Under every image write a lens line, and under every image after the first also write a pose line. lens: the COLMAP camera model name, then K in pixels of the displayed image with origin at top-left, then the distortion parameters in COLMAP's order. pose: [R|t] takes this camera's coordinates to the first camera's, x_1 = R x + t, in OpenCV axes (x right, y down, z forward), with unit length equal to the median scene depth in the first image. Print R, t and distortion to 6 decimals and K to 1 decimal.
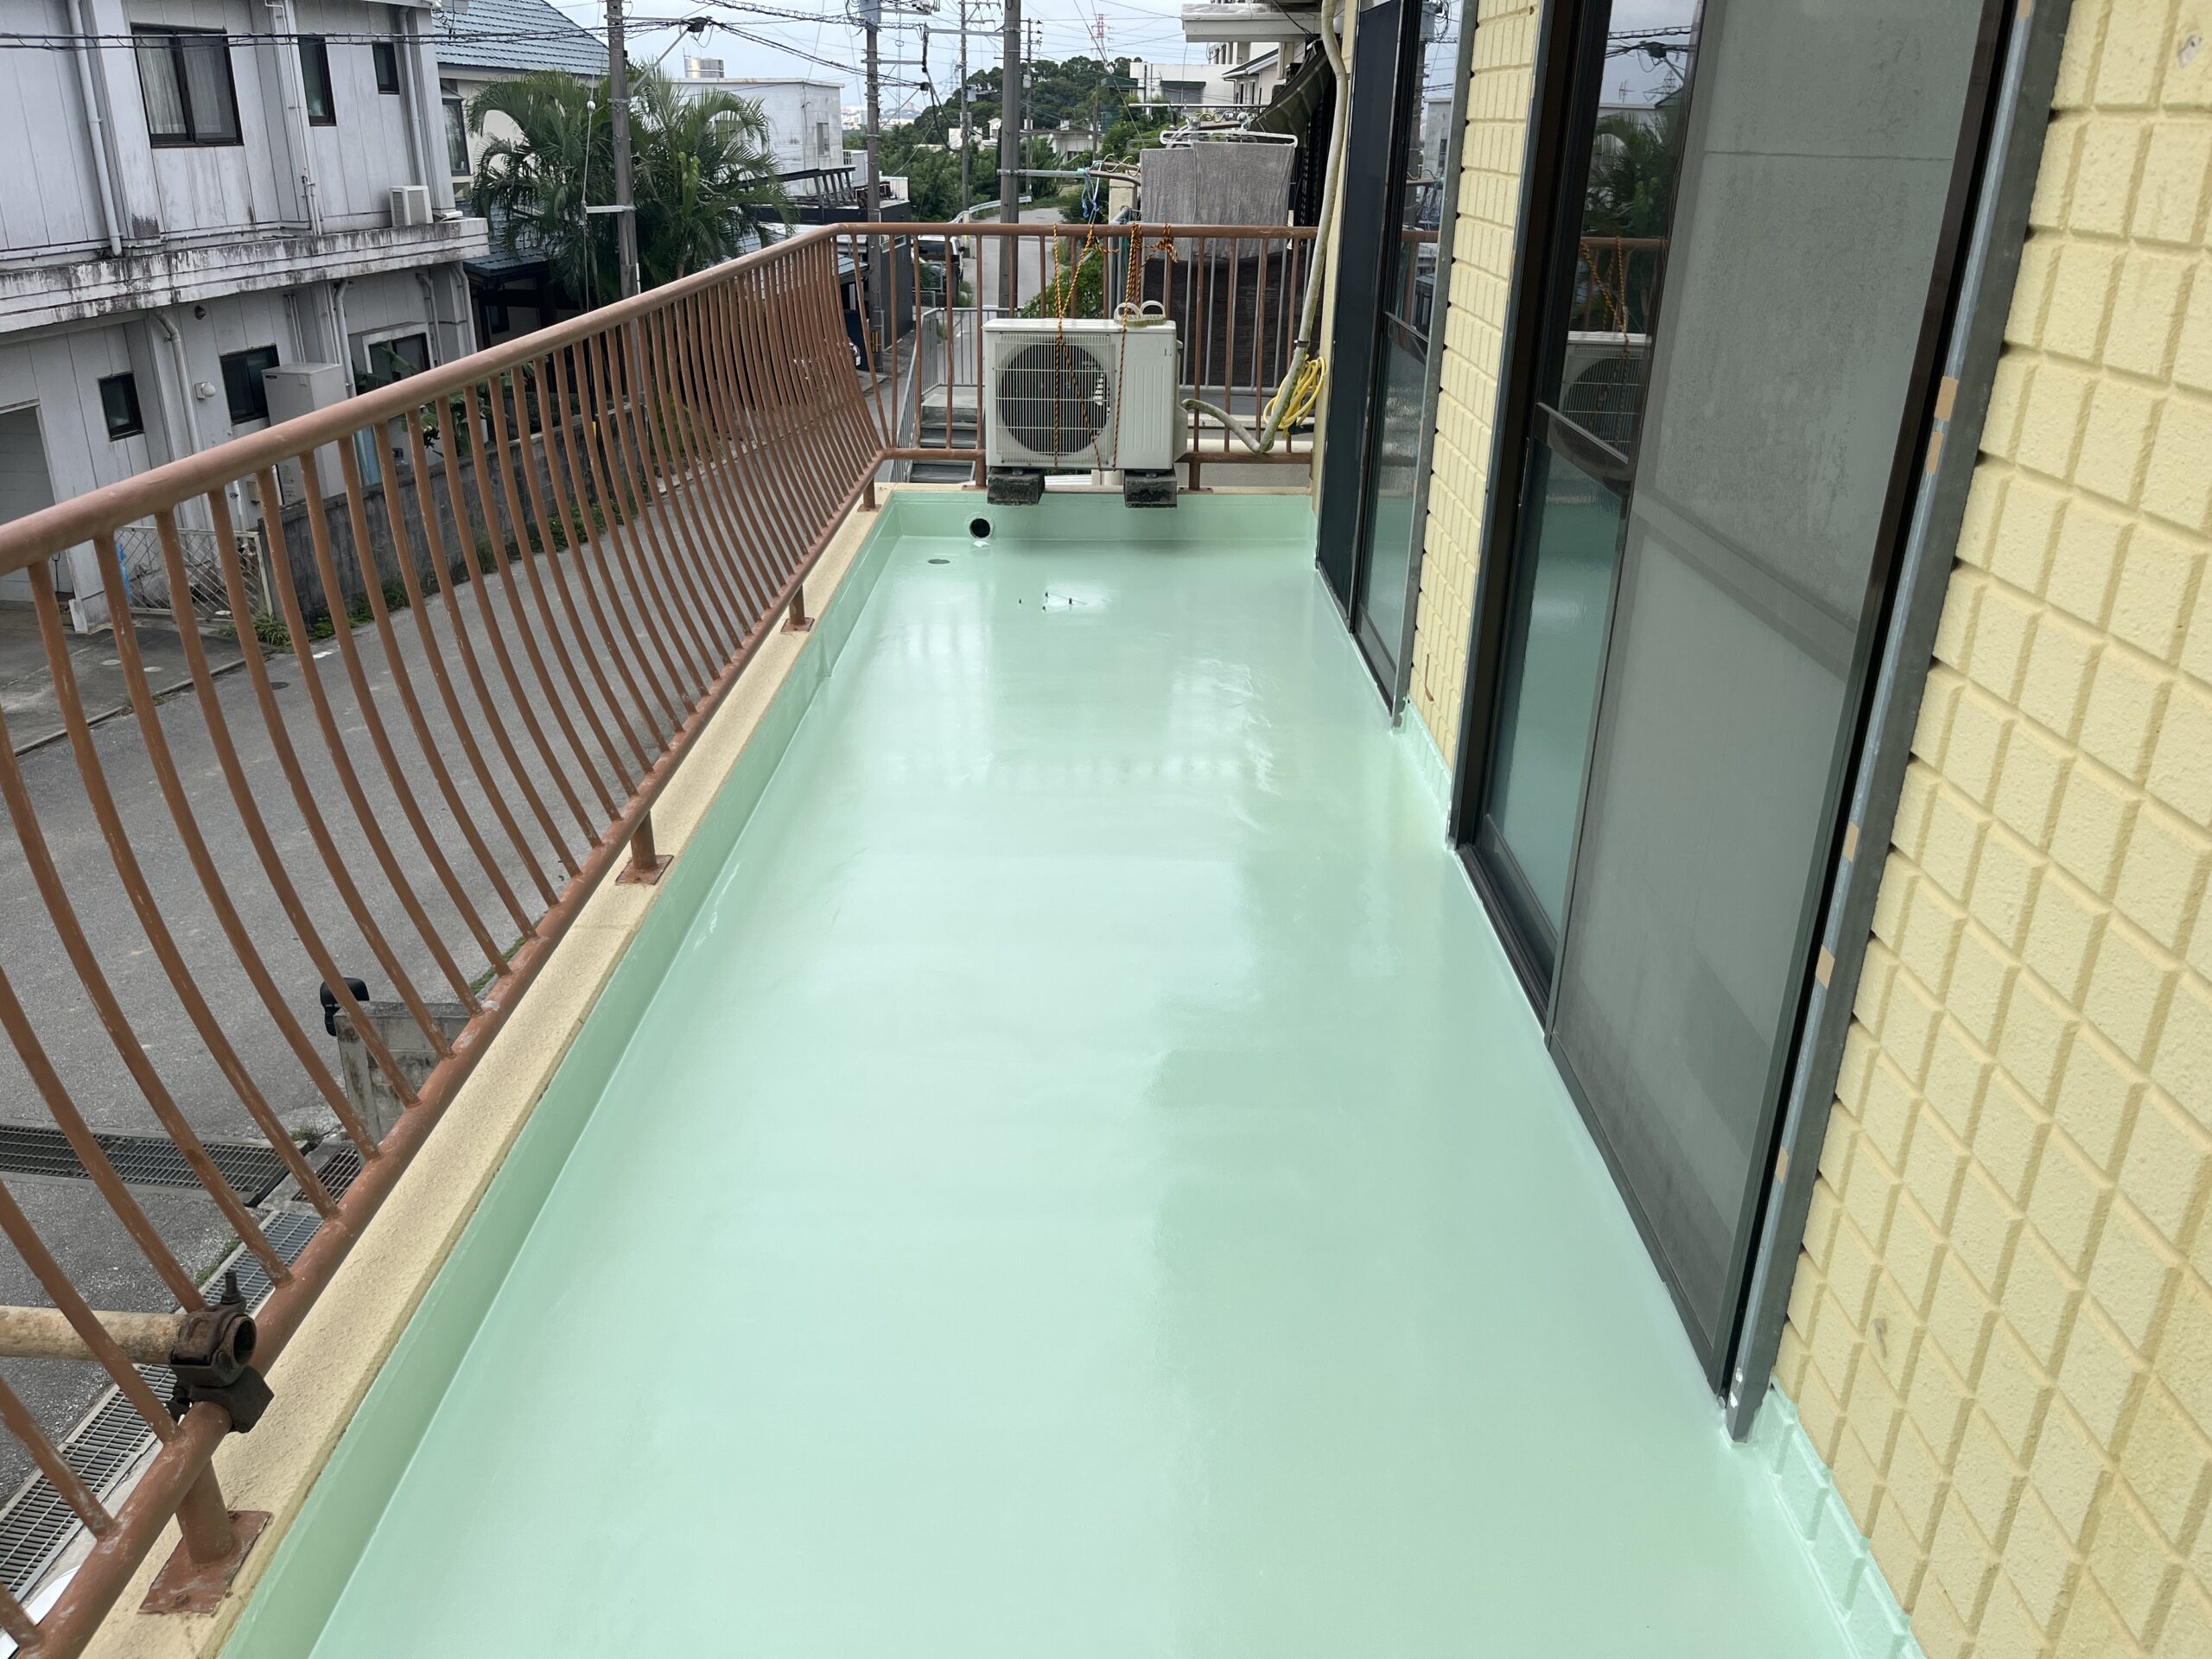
lens RADIAL K [[1672.3, 0, 1102.7], [0, 1672.3, 826.8], [0, 0, 1]] dist [0.019510, -0.044330]
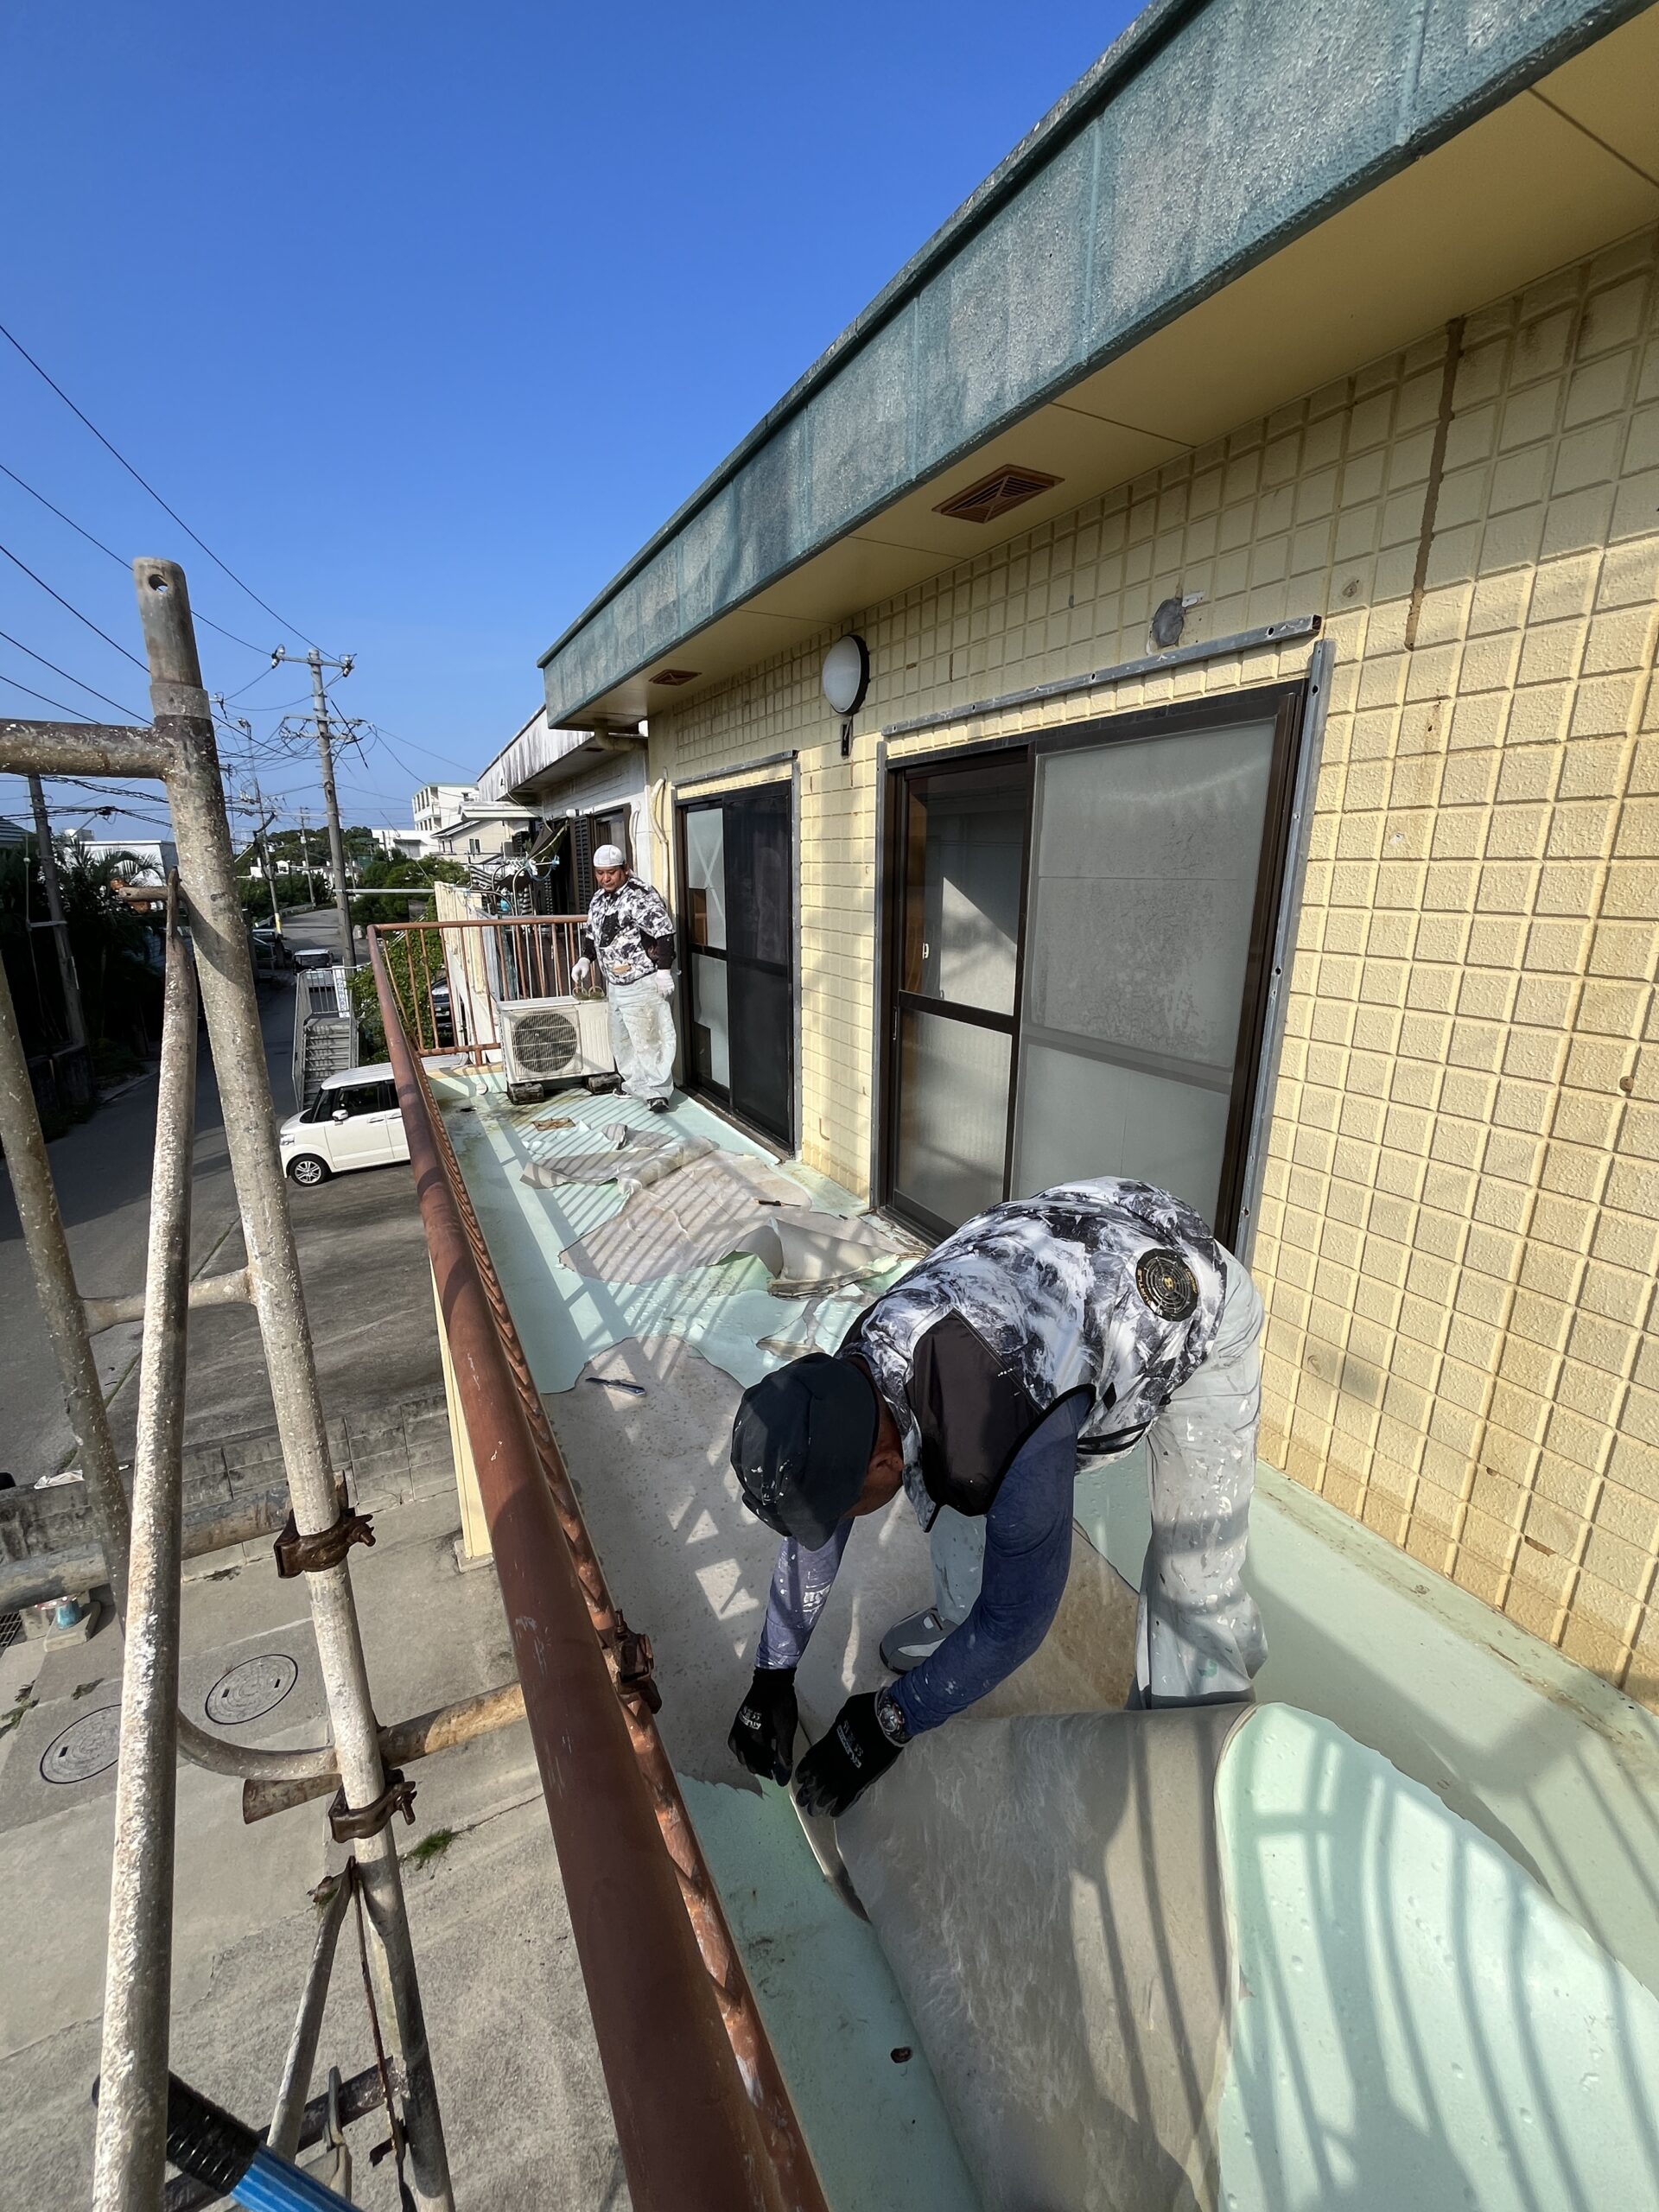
lens RADIAL K [[879.2, 0, 828.7], [0, 879.2, 1097.7], [0, 0, 1]] dist [0.002172, 0.000046]
pose [[0.873430, -0.140893, 0.466122, -0.212979], [0.199401, 0.976777, -0.078395, -0.045088], [-0.444252, 0.161418, 0.881240, 0.039071]]
